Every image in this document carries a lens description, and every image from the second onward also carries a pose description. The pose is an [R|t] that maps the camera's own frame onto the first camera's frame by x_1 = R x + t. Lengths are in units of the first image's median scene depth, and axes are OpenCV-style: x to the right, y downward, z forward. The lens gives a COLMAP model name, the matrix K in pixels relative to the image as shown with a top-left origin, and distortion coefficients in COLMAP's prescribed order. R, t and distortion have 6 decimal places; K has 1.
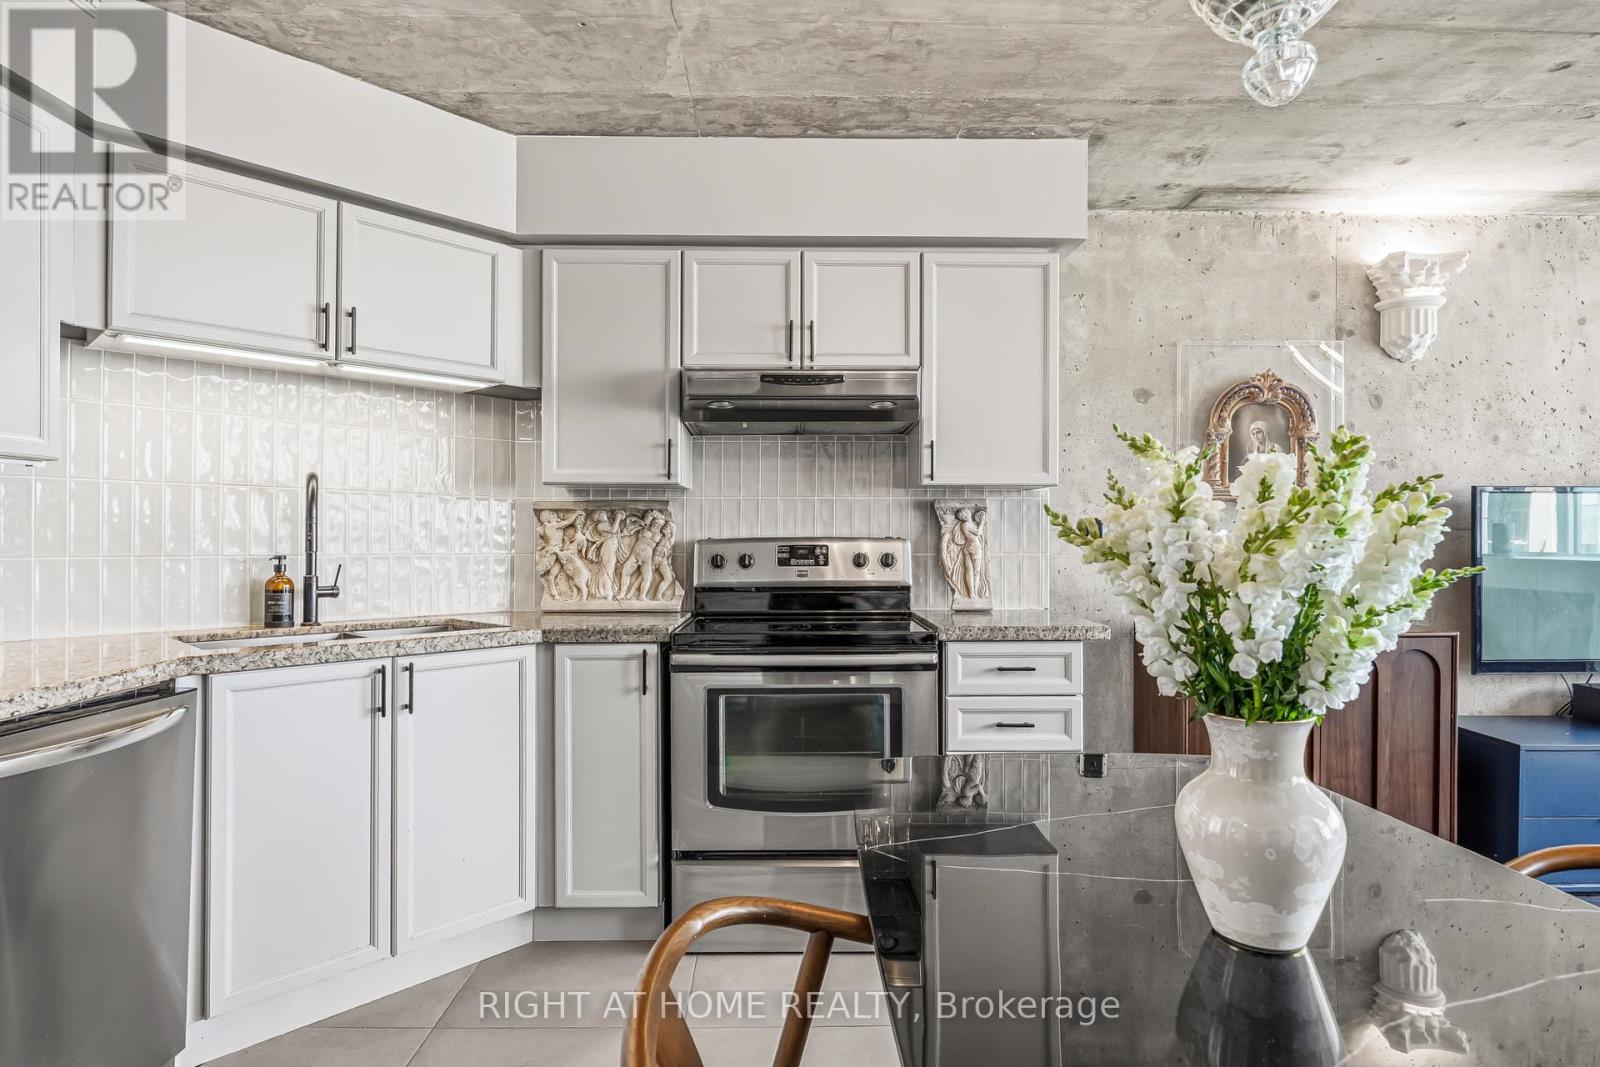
lens RADIAL K [[846.7, 0, 787.9], [0, 846.7, 534.0], [0, 0, 1]] dist [-0.003424, 0.000386]
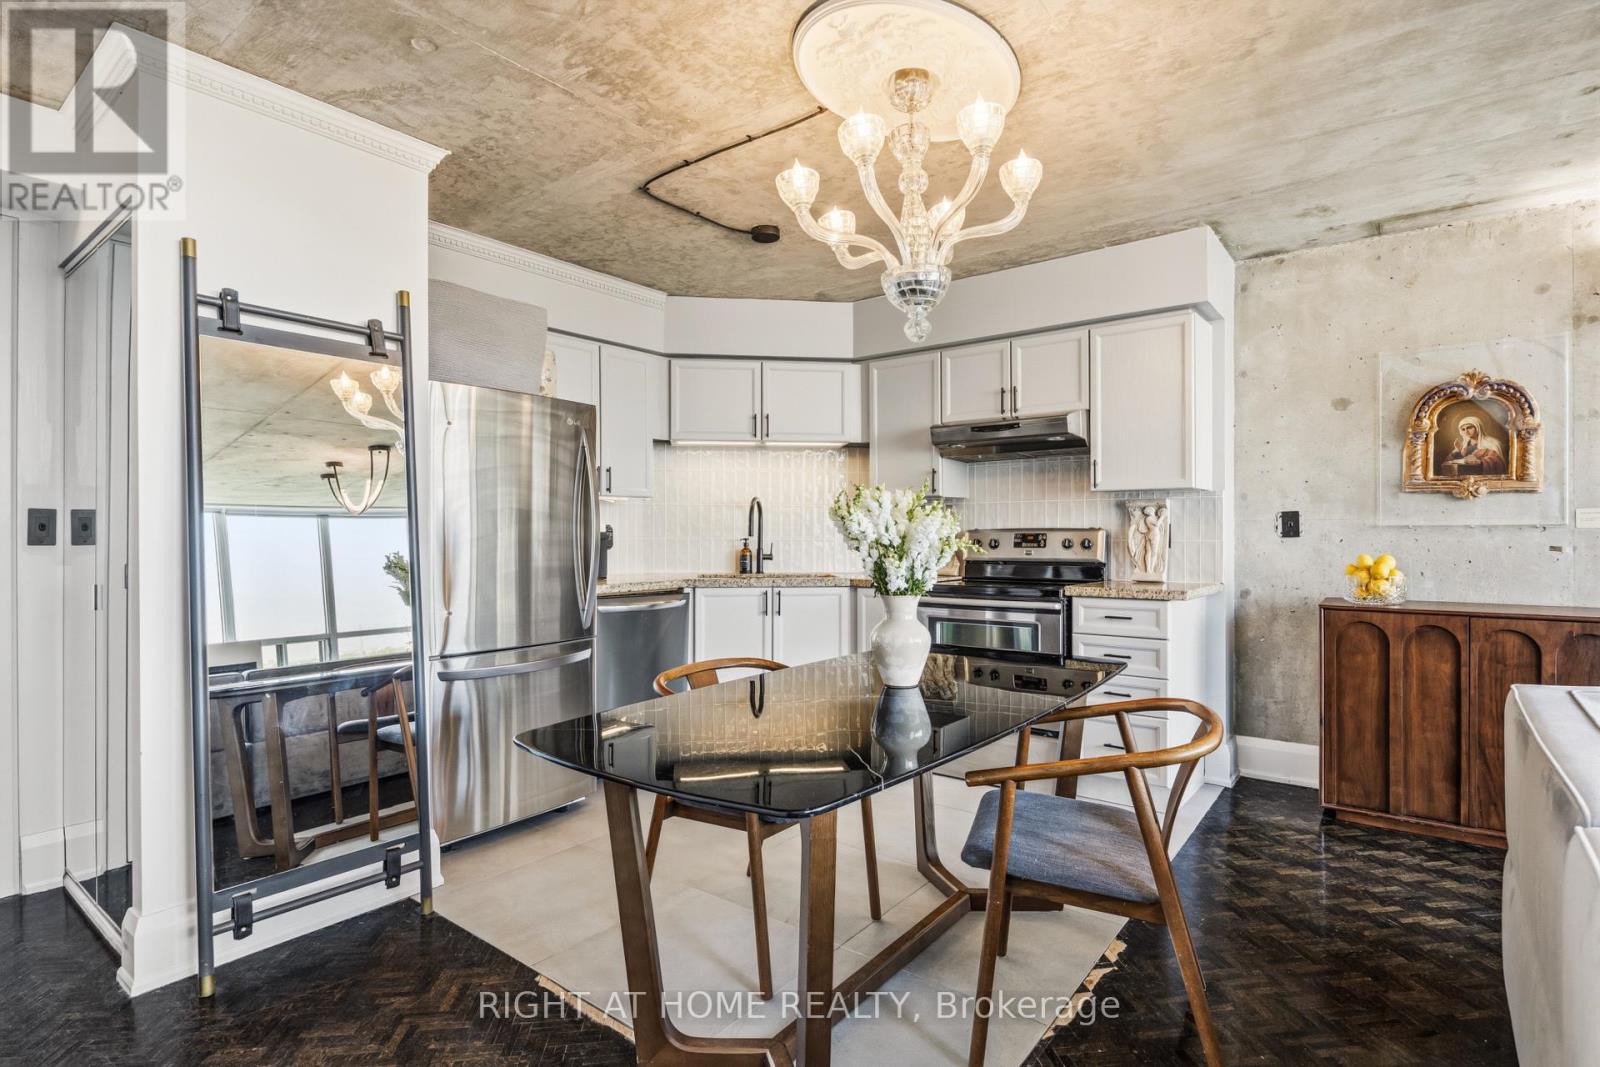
lens RADIAL K [[788.2, 0, 822.6], [0, 788.2, 531.1], [0, 0, 1]] dist [-0.001098, -0.000960]
pose [[0.793668, -0.004139, -0.608337, 0.616890], [0.003756, 0.999991, -0.001903, 0.011141], [0.608340, -0.000775, 0.793676, -0.341480]]
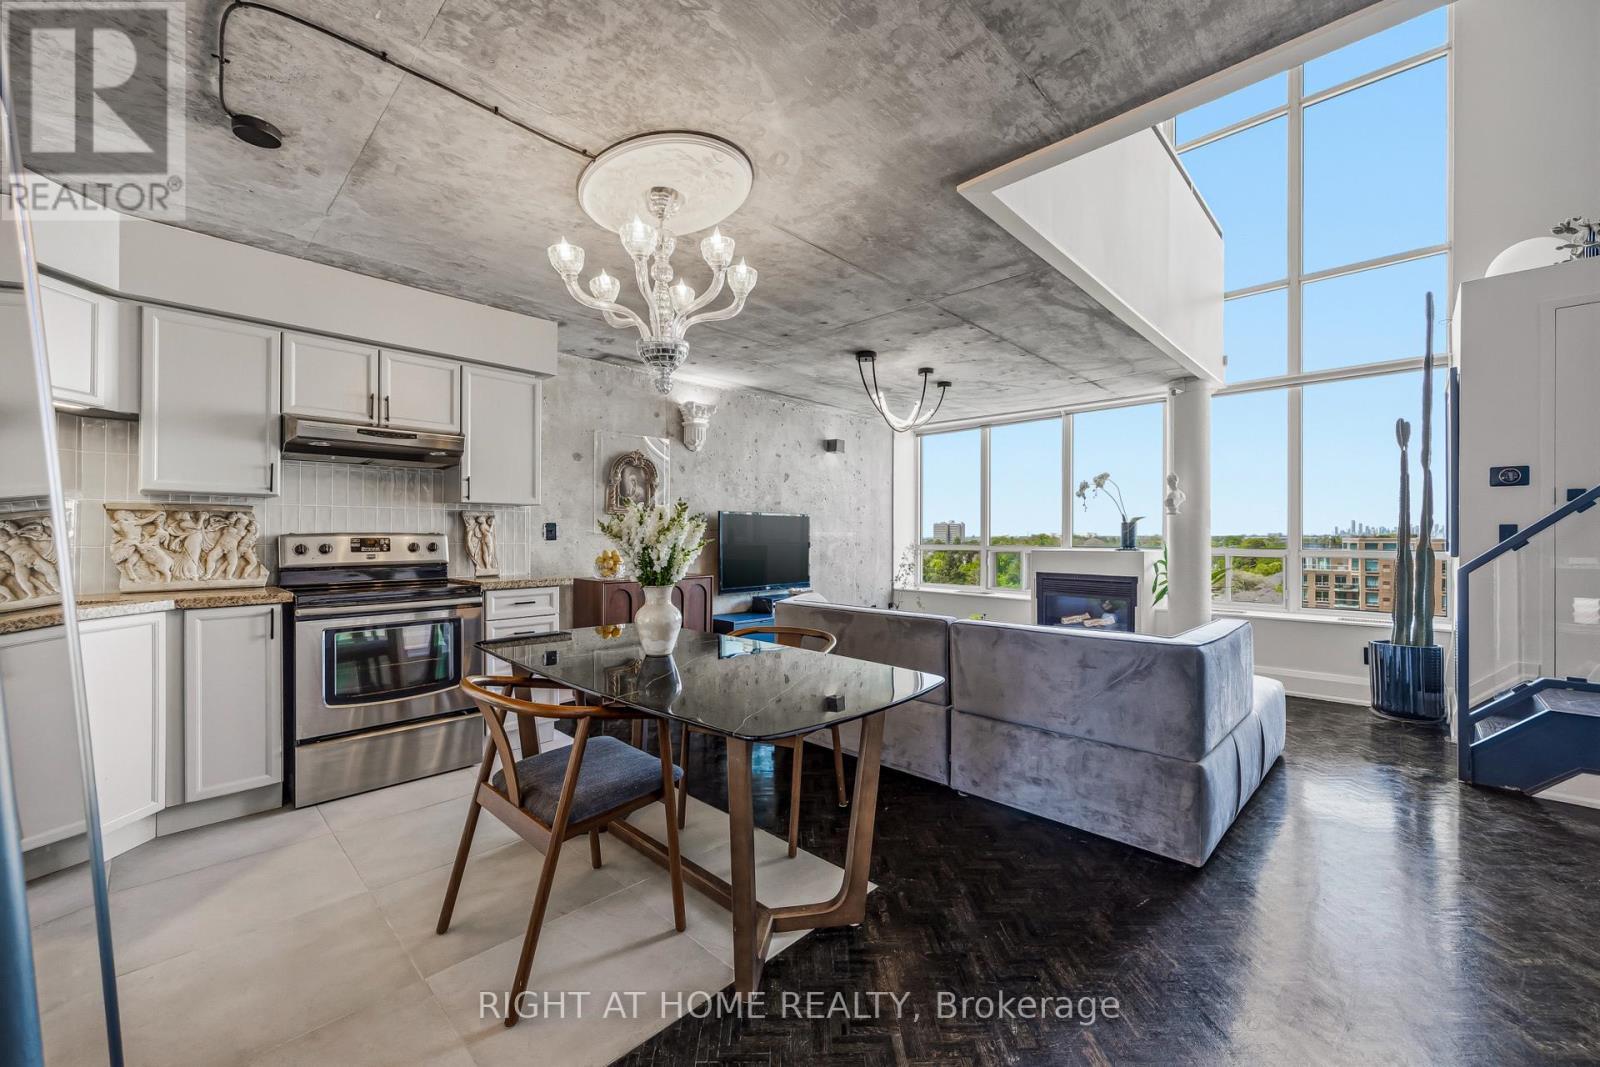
lens RADIAL K [[636.8, 0, 787.6], [0, 636.8, 534.8], [0, 0, 1]] dist [0.009692, -0.000087]
pose [[0.710547, 0.000726, 0.703649, -0.281406], [-0.001457, 0.999999, 0.000440, 0.006255], [-0.703648, -0.001338, 0.710548, -0.374916]]
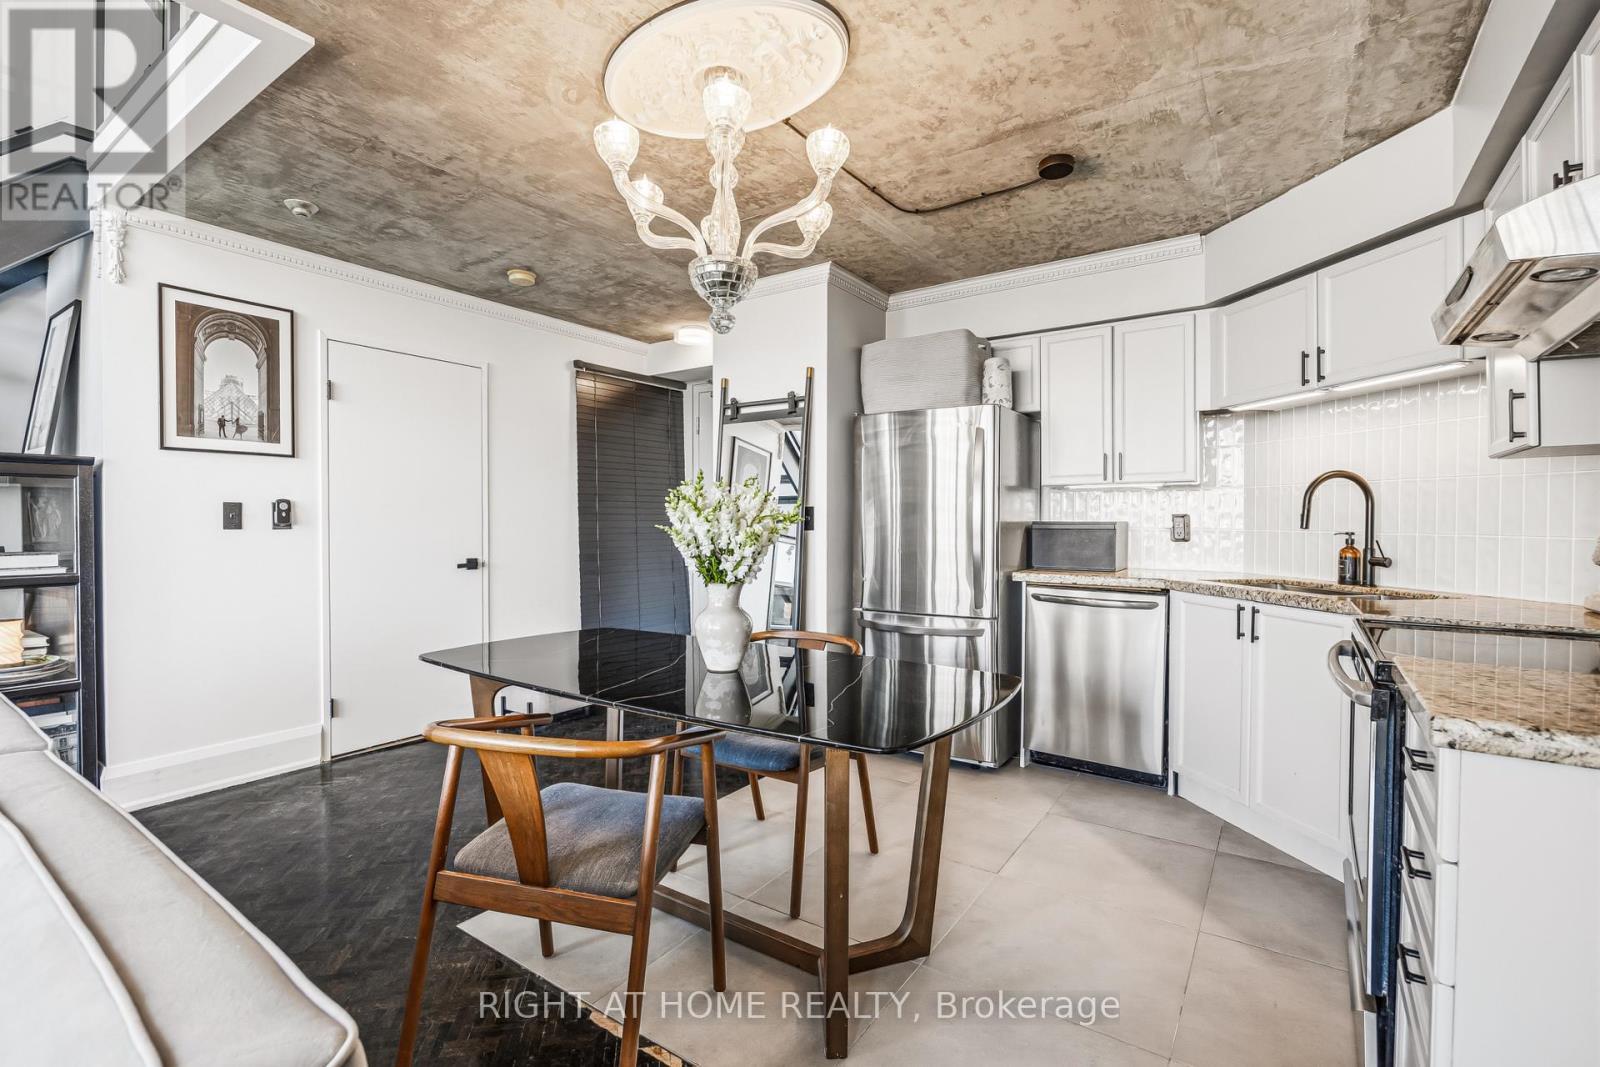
lens RADIAL K [[732.8, 0, 799.2], [0, 732.8, 525.6], [0, 0, 1]] dist [-0.001114, -0.000124]
pose [[-0.572193, 0.003996, -0.820110, 0.778086], [-0.001854, 0.999979, 0.006166, 0.007756], [0.820117, 0.005048, -0.572173, 0.846940]]
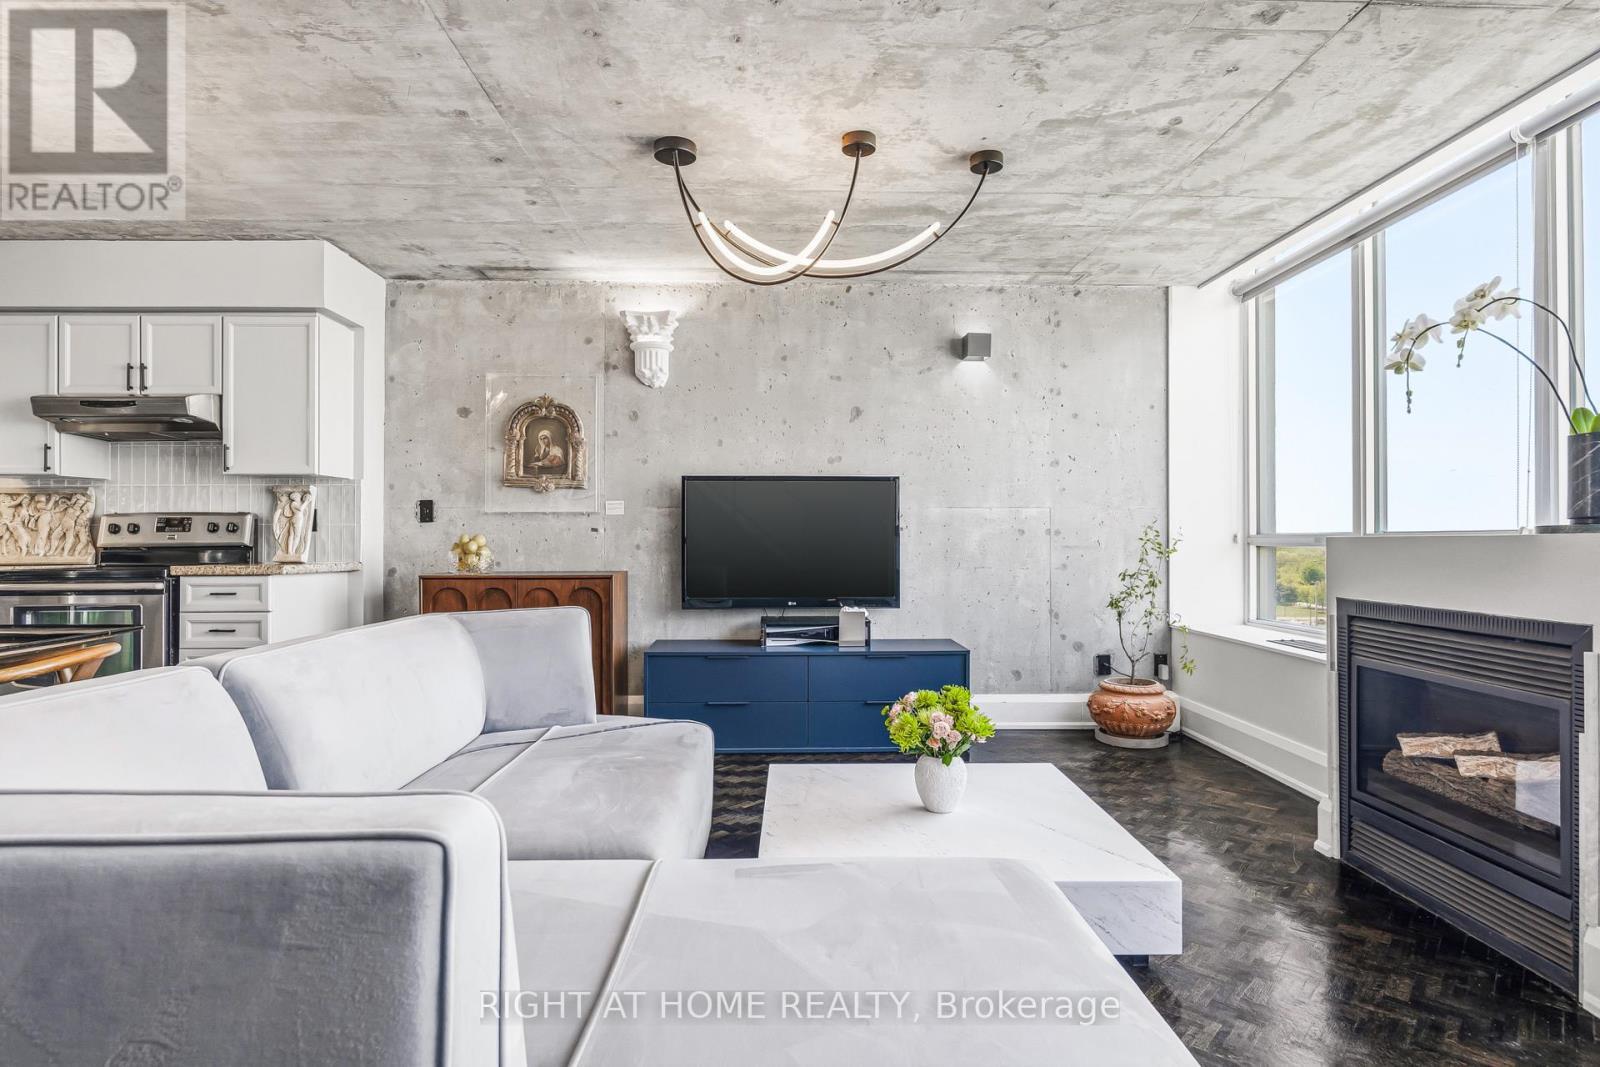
lens RADIAL K [[807.1, 0, 787.0], [0, 807.1, 533.7], [0, 0, 1]] dist [-0.011276, 0.000903]
pose [[0.999889, -0.003531, 0.014479, 1.128330], [0.003612, 0.999978, -0.005564, 0.056566], [-0.014459, 0.005616, 0.999880, -0.410529]]
